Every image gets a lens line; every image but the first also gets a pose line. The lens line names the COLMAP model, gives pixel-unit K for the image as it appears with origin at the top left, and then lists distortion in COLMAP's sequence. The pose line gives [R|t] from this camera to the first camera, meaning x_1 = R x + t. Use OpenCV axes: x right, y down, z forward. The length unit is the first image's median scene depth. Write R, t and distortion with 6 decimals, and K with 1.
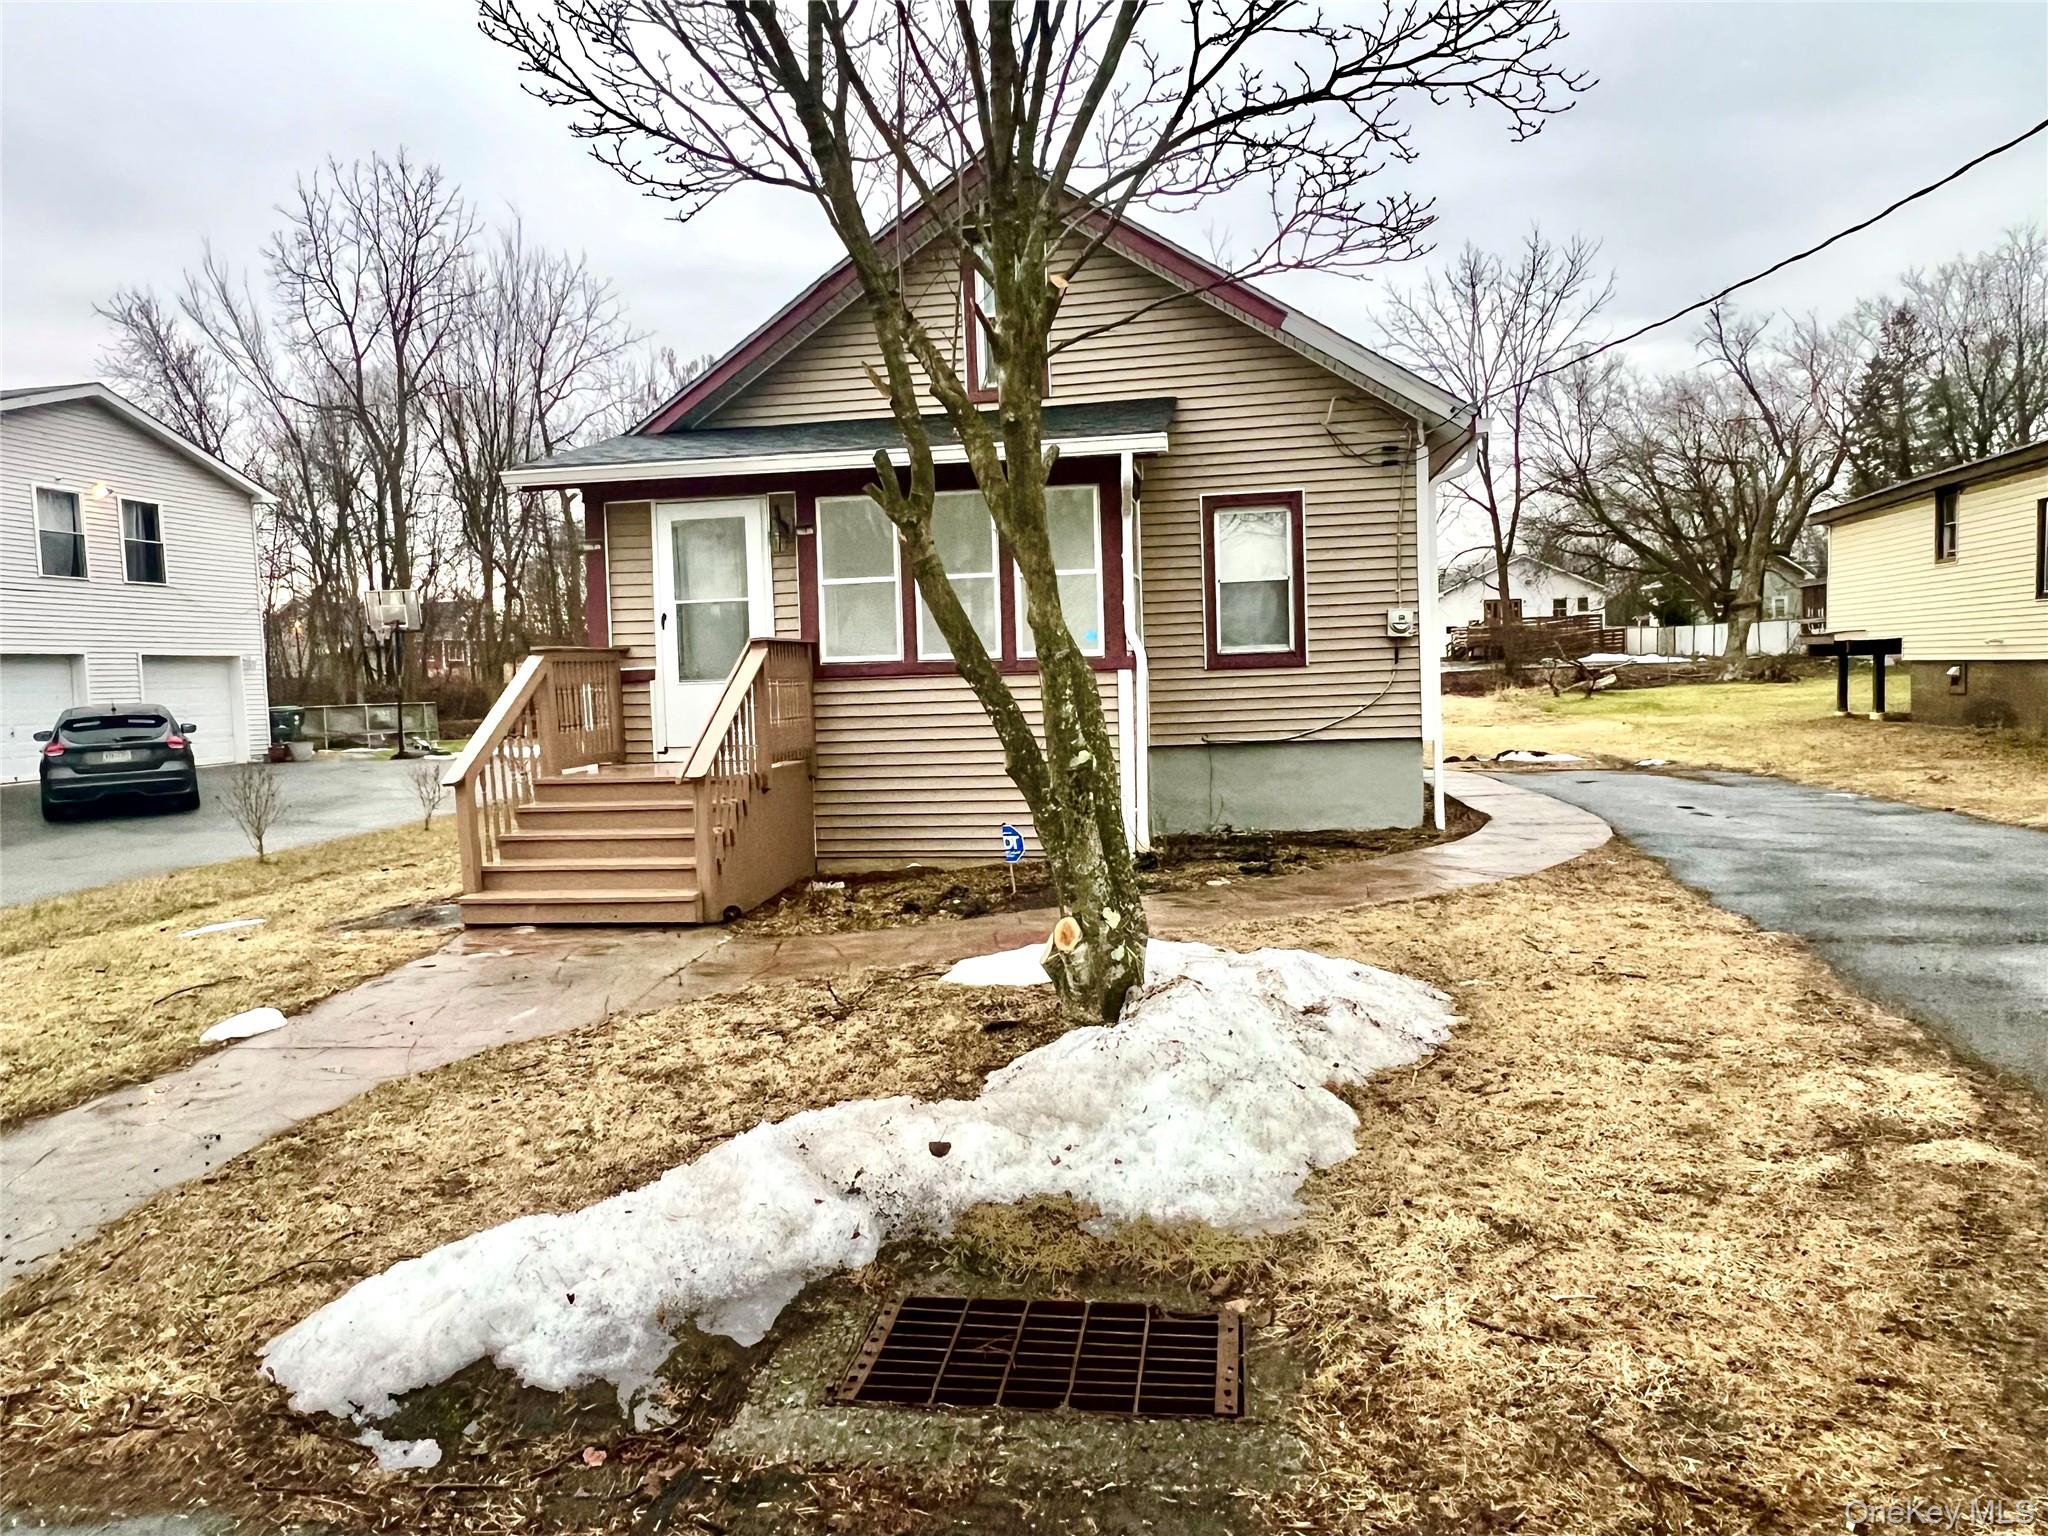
lens RADIAL K [[1282.1, 0, 1024.0], [0, 1282.1, 768.0], [0, 0, 1]] dist [0.004320, -0.000916]
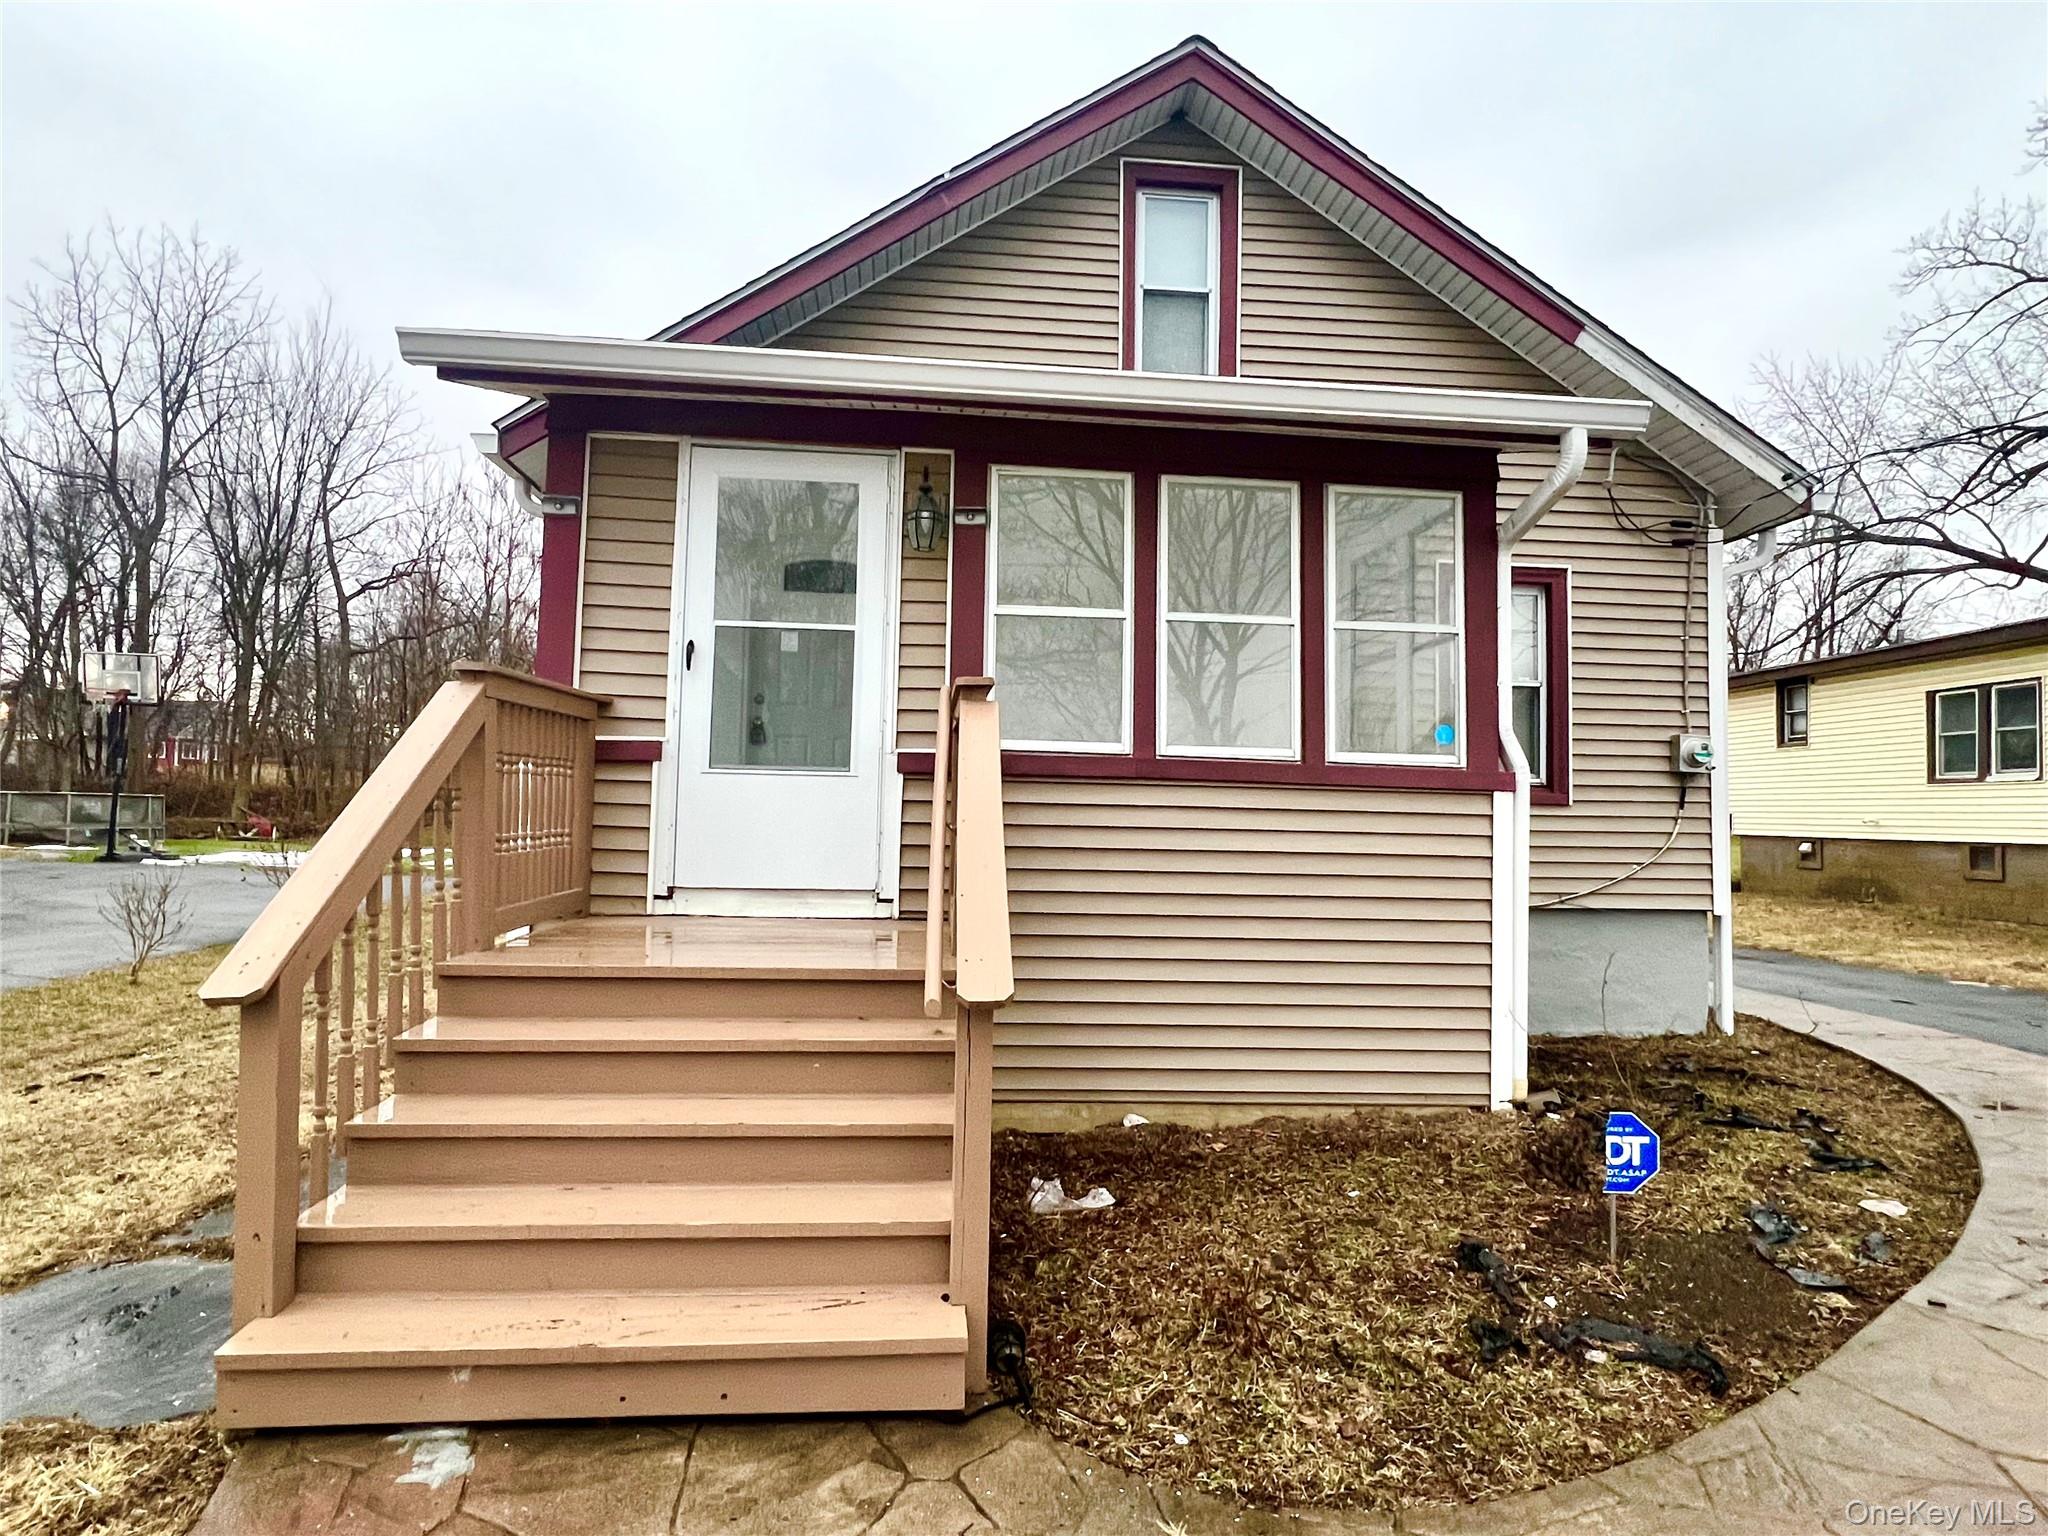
lens RADIAL K [[1090.2, 0, 1024.9], [0, 1090.2, 771.1], [0, 0, 1]] dist [0.001743, -0.000537]
pose [[0.969849, 0.064177, 0.235106, -0.095412], [-0.037894, 0.992683, -0.114654, -0.006887], [-0.240744, 0.102288, 0.965184, 0.201562]]
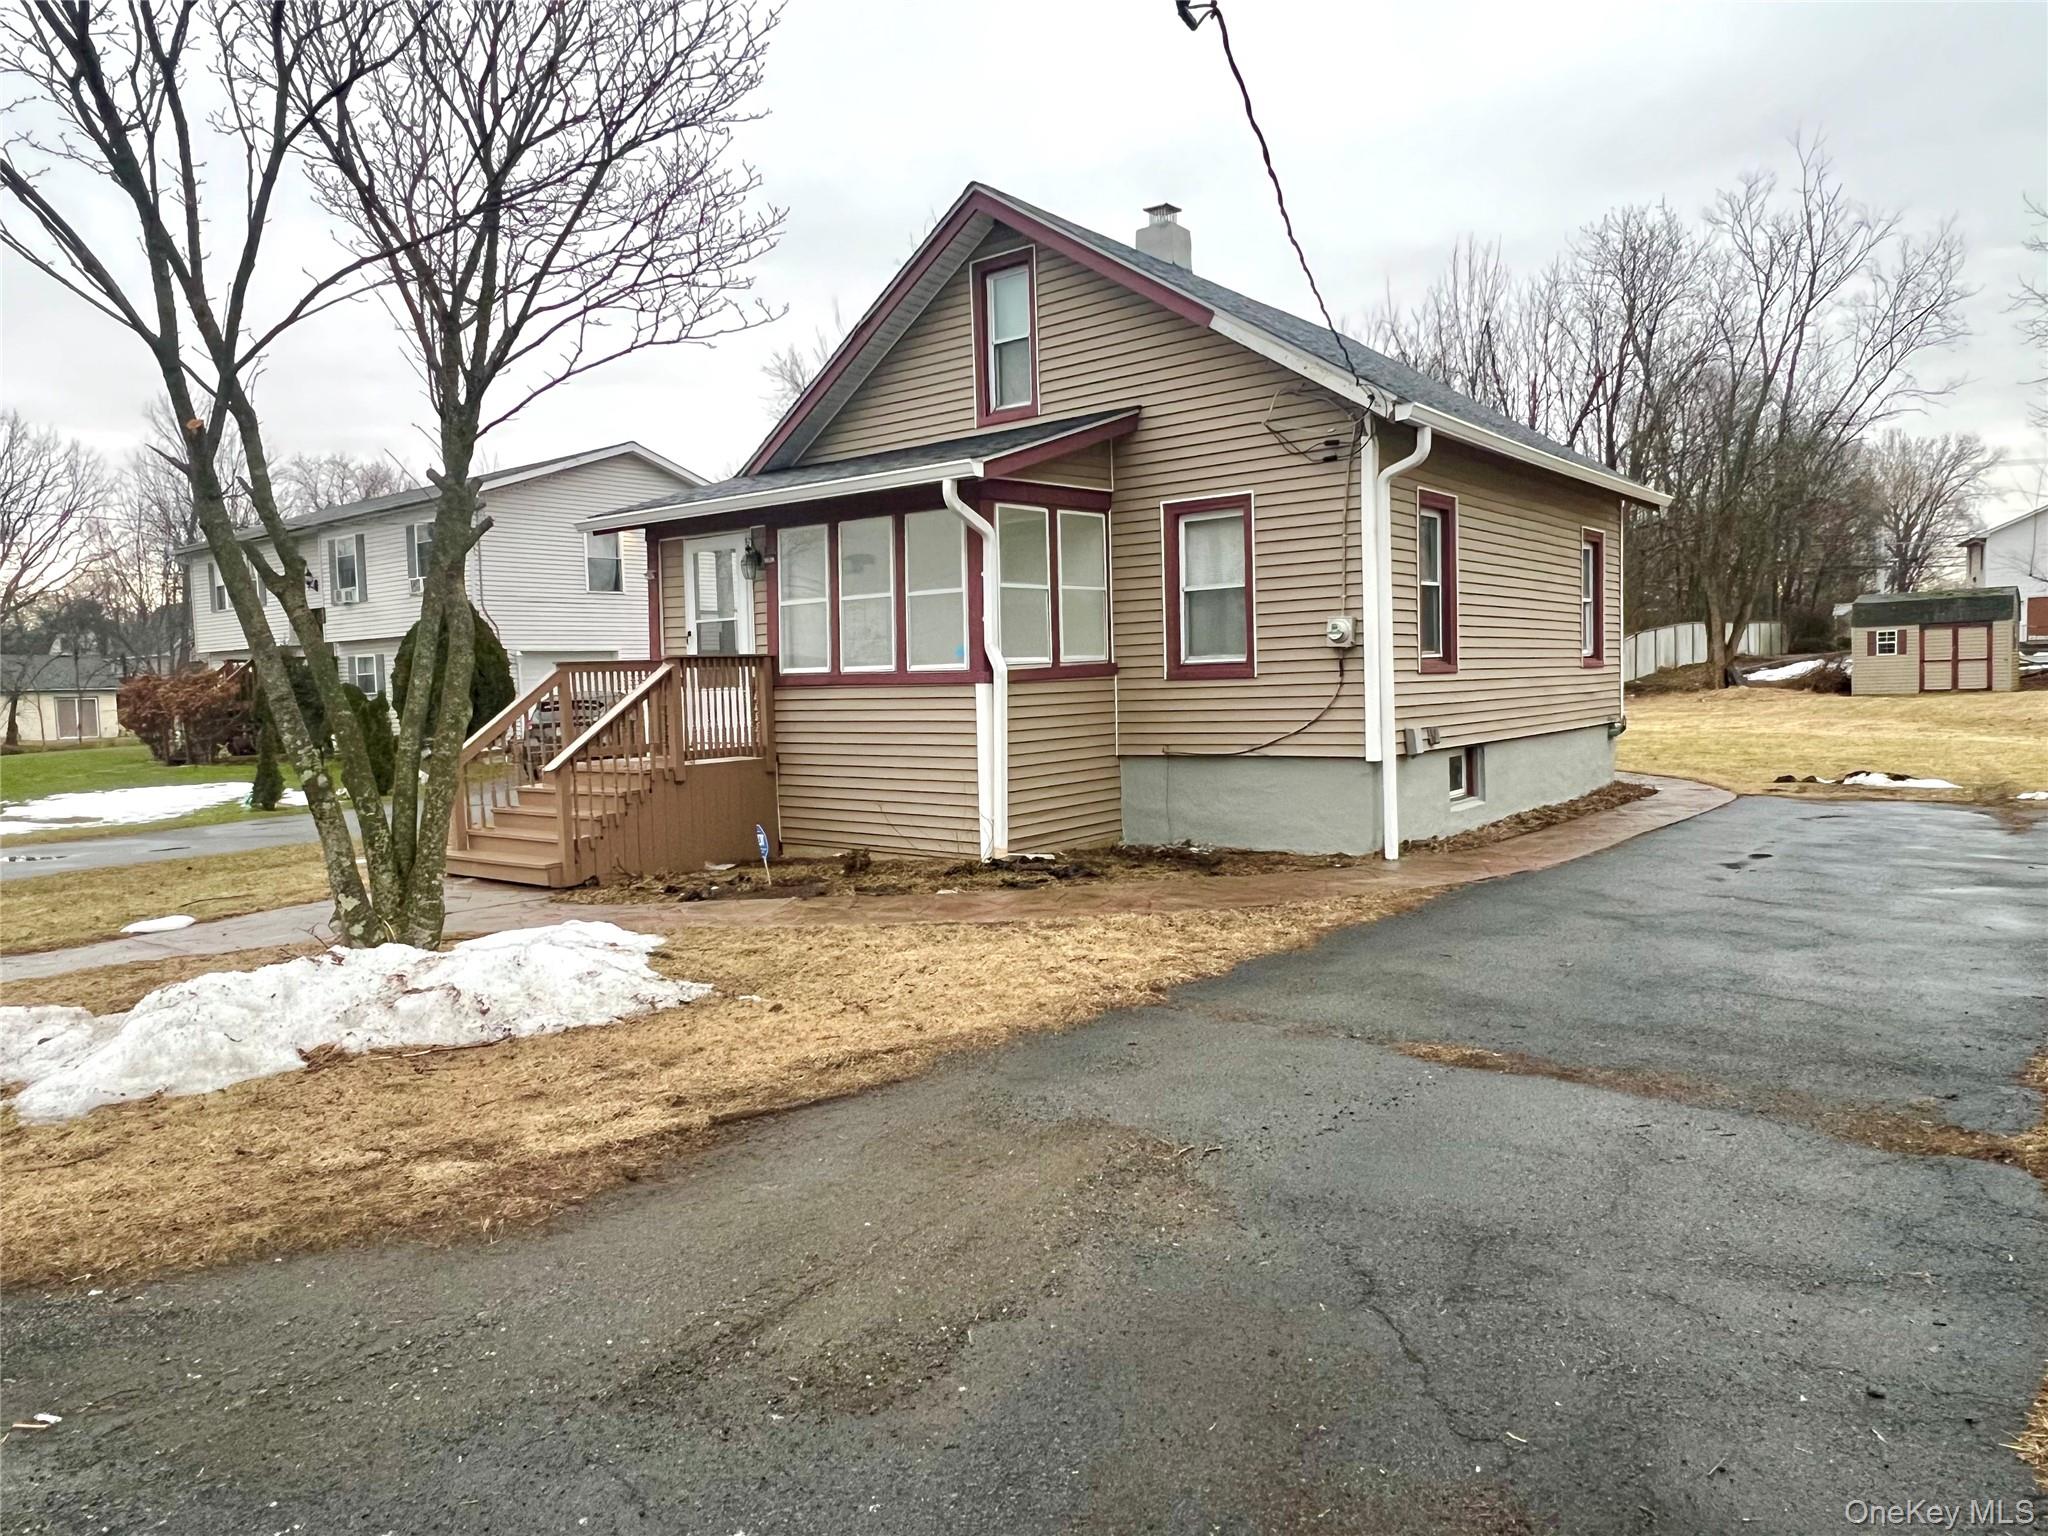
lens RADIAL K [[1282.1, 0, 1024.0], [0, 1282.1, 768.0], [0, 0, 1]] dist [0.004320, -0.000916]
pose [[0.877289, 0.043391, -0.477998, 0.223689], [-0.035396, 0.999042, 0.025725, -0.013106], [0.478656, -0.005648, 0.877984, 0.034814]]
